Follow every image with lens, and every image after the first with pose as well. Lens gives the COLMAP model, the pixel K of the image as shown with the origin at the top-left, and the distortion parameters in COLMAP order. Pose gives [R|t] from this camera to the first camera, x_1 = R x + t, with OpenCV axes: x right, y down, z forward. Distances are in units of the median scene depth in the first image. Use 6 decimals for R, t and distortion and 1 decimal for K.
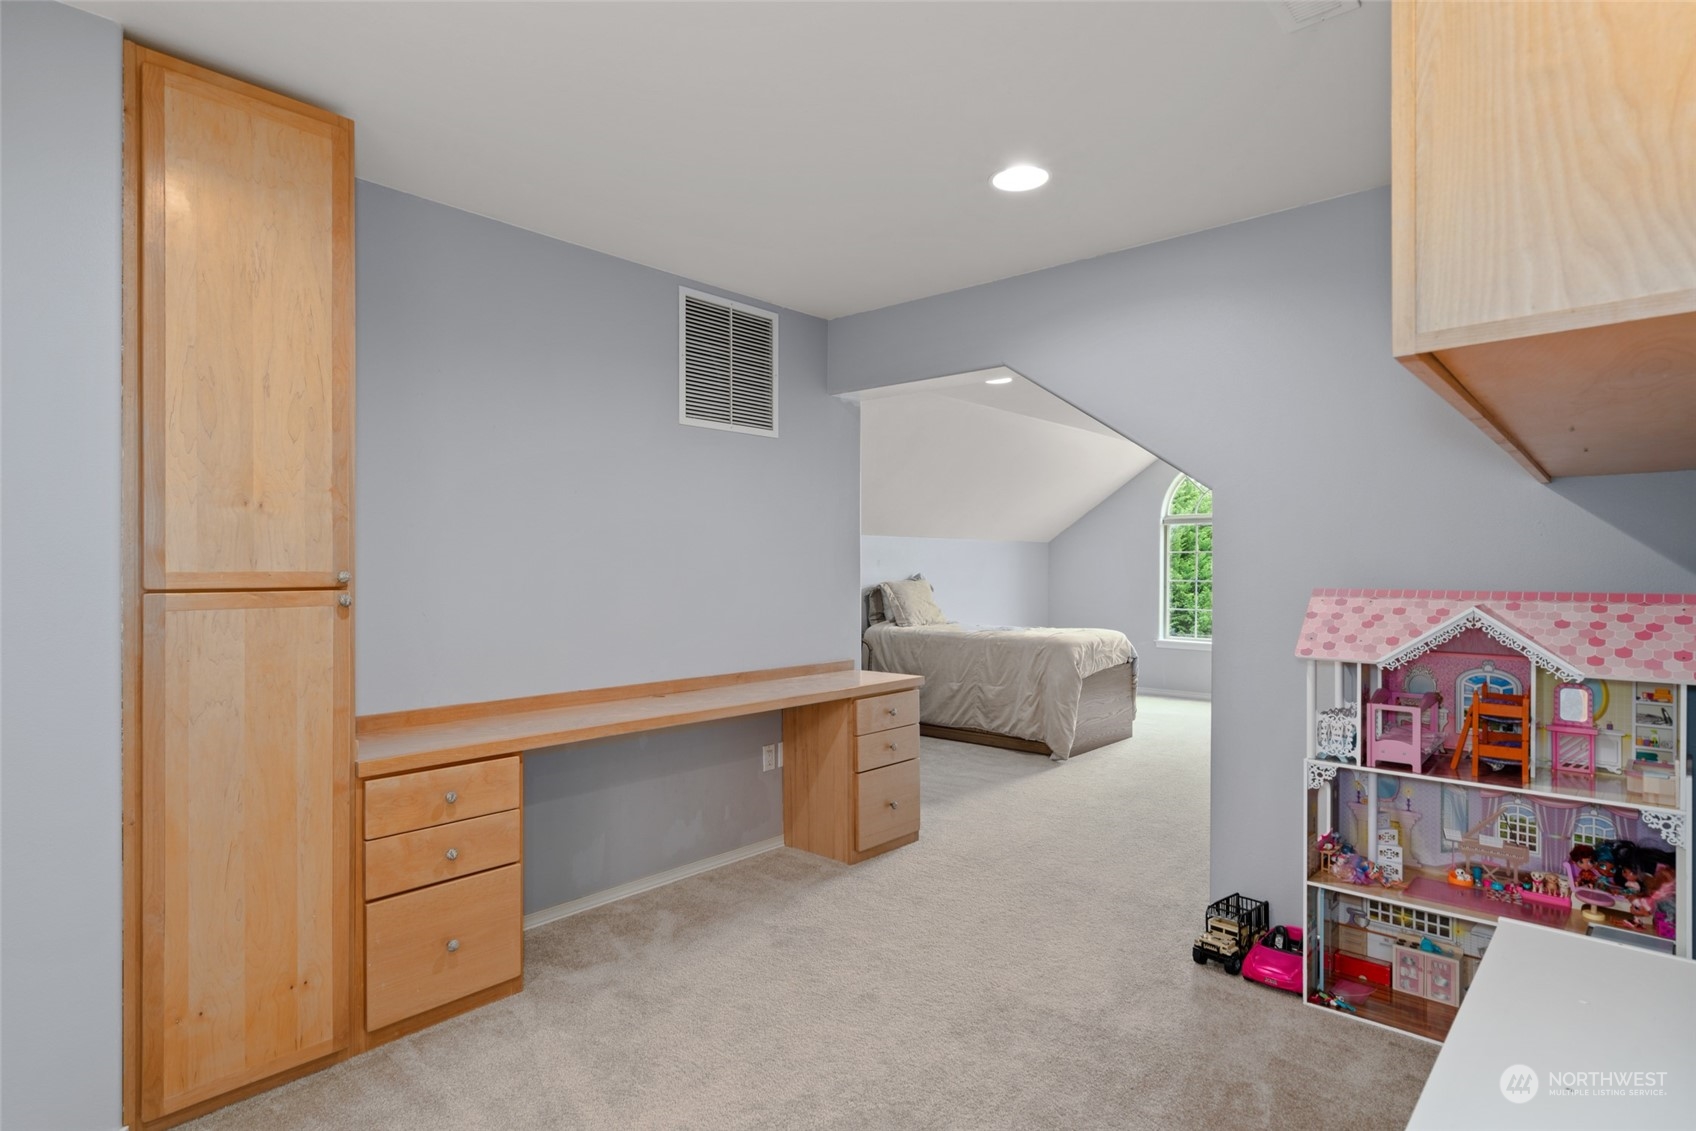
lens RADIAL K [[930.2, 0, 852.4], [0, 930.2, 570.5], [0, 0, 1]] dist [0.003482, 0.001398]
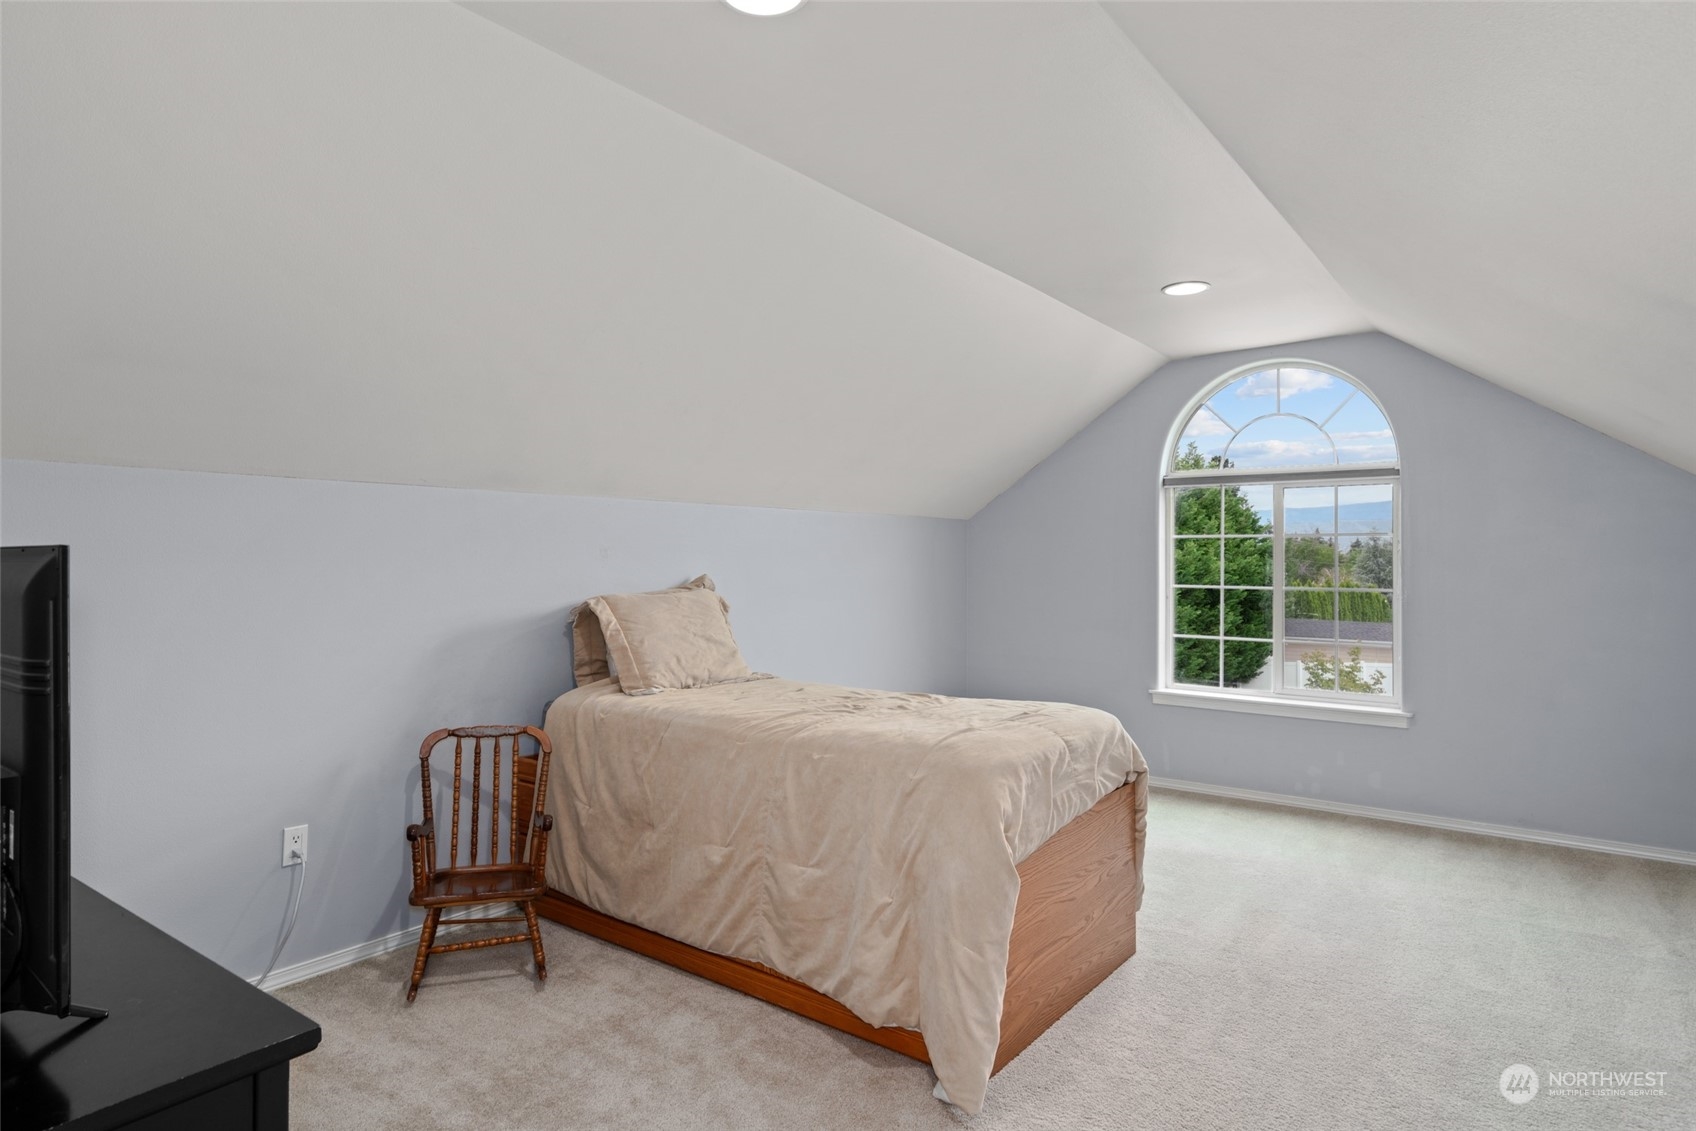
lens RADIAL K [[973.1, 0, 844.1], [0, 973.1, 558.6], [0, 0, 1]] dist [0.007259, -0.002857]
pose [[0.998345, -0.003096, 0.057430, 0.144718], [0.003170, 0.999994, -0.001195, -0.006134], [-0.057426, 0.001375, 0.998349, 0.576223]]
